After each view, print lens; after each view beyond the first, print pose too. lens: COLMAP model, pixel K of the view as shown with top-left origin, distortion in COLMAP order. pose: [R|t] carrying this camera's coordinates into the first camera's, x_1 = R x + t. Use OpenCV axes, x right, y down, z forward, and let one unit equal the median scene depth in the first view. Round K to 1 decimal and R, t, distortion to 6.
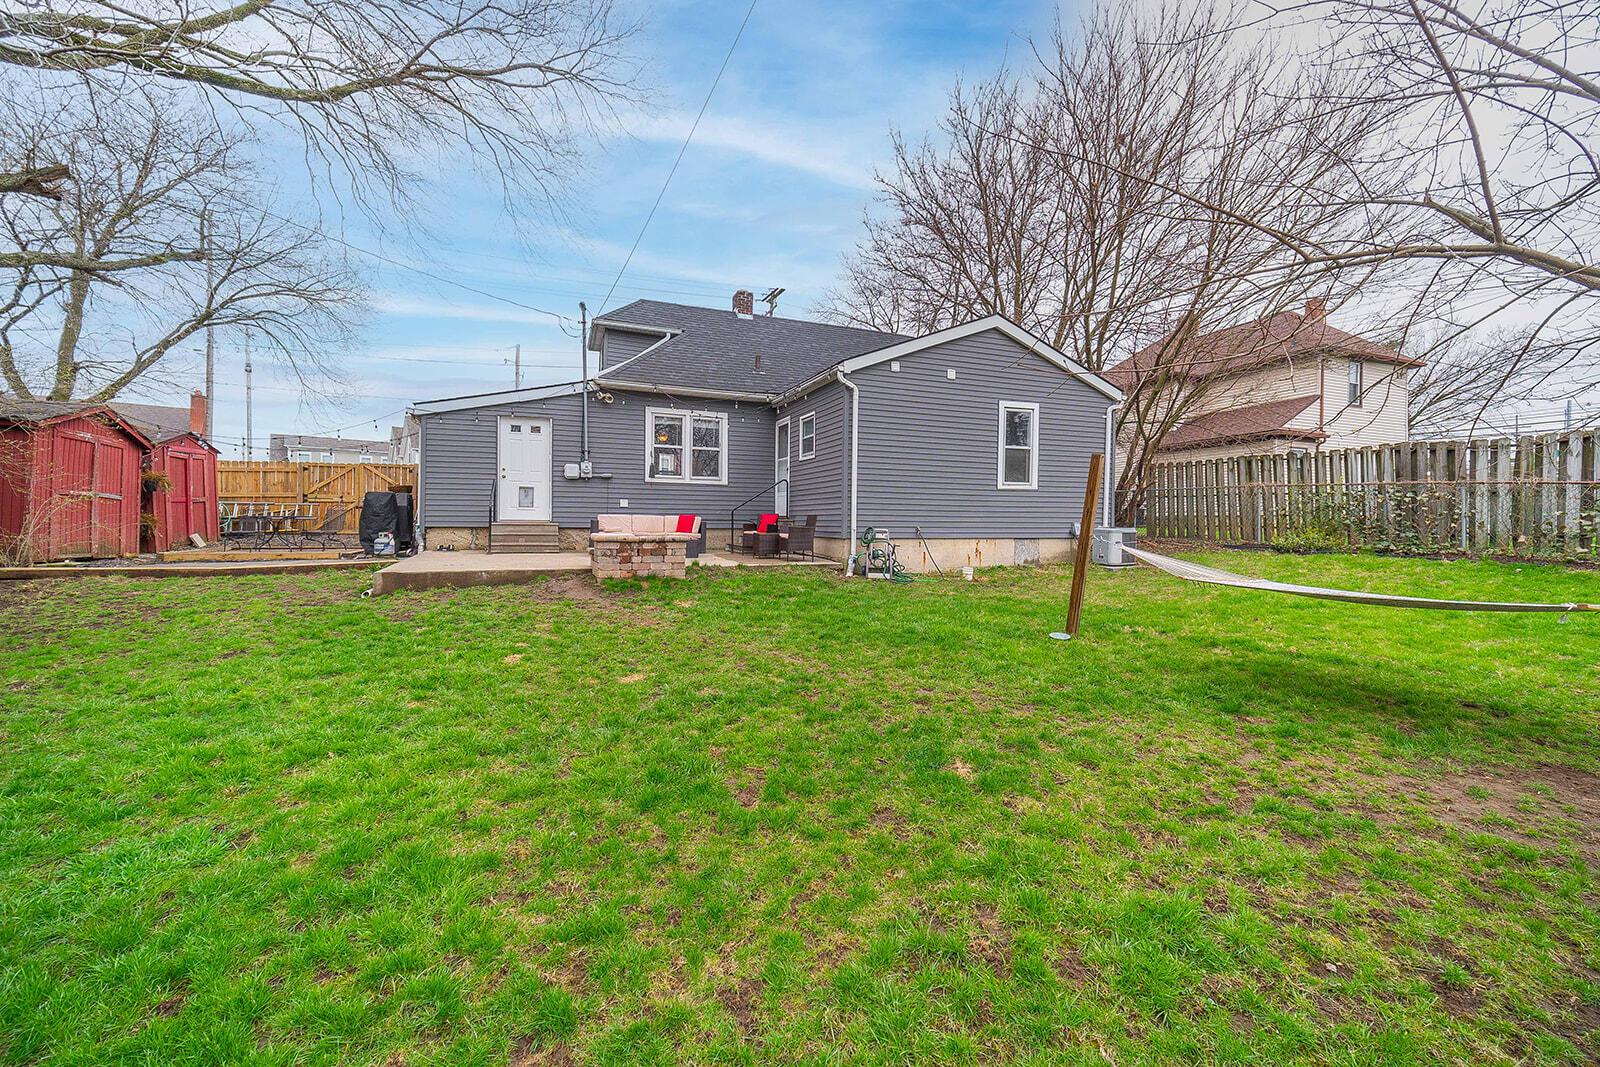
lens RADIAL K [[682.8, 0, 805.8], [0, 682.8, 533.4], [0, 0, 1]] dist [0.002205, 0.000053]
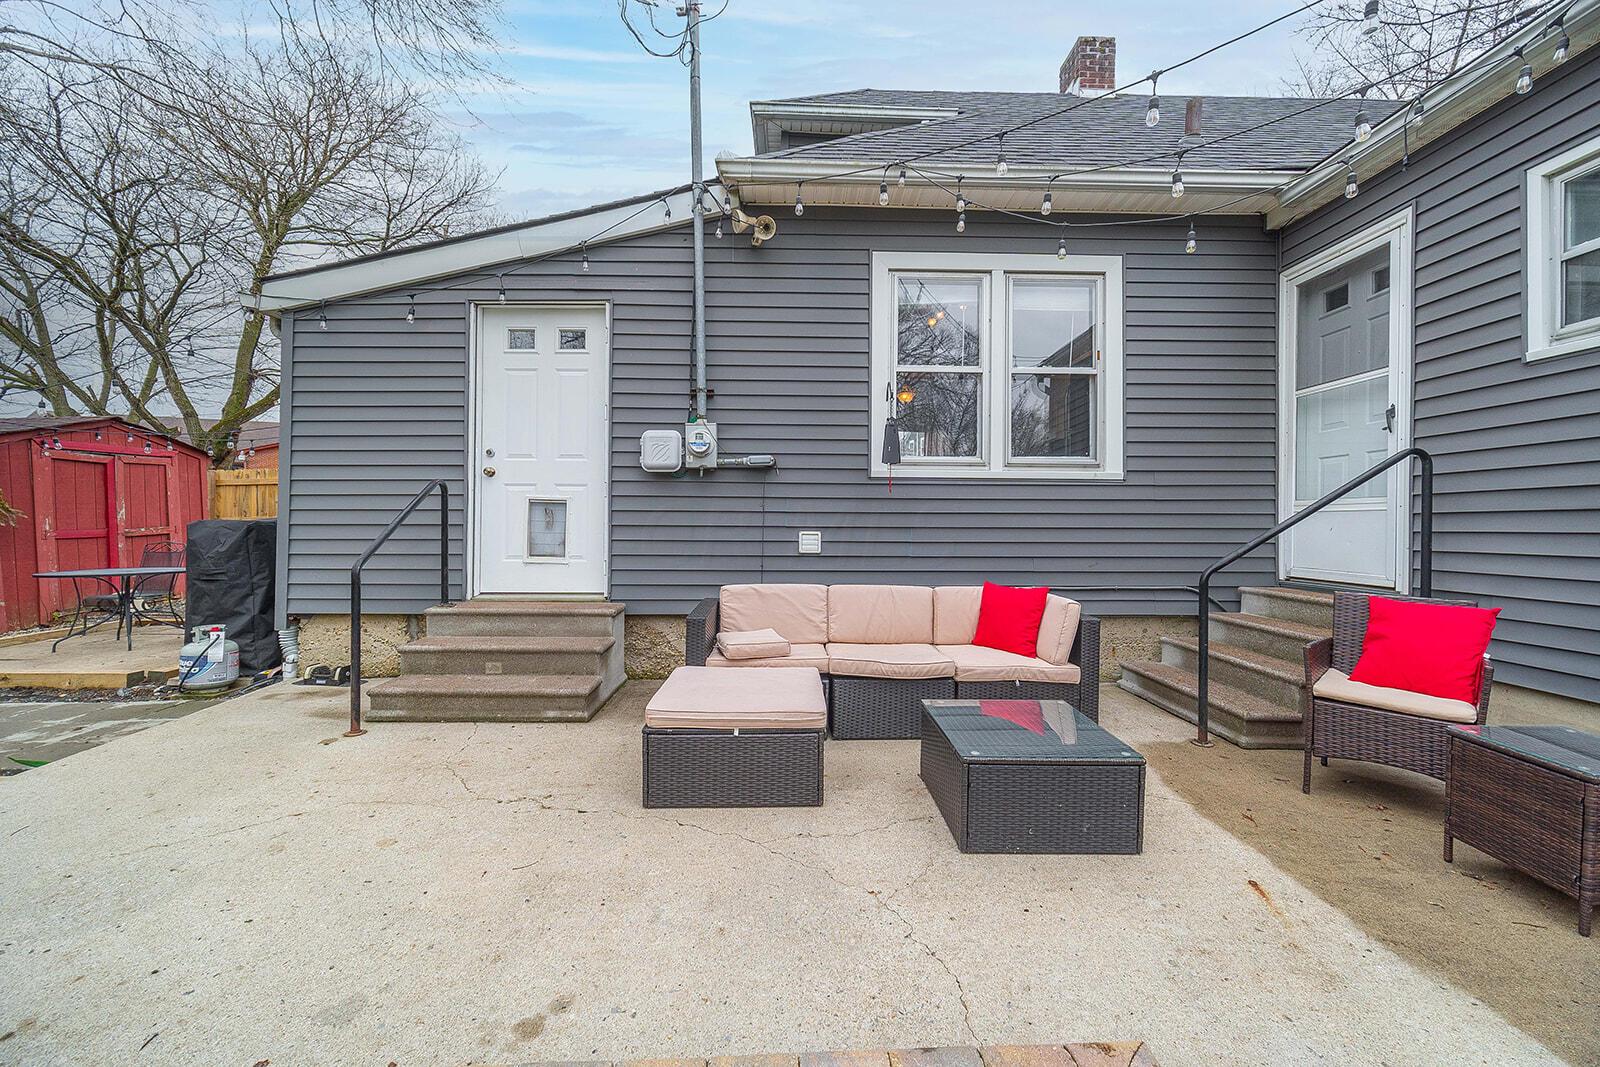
lens RADIAL K [[682.8, 0, 797.6], [0, 682.8, 533.0], [0, 0, 1]] dist [0.002205, 0.000053]
pose [[0.942708, -0.003649, -0.333600, -0.163568], [0.000965, 0.999966, -0.008211, -0.047133], [0.333619, 0.007419, 0.942679, 0.697356]]
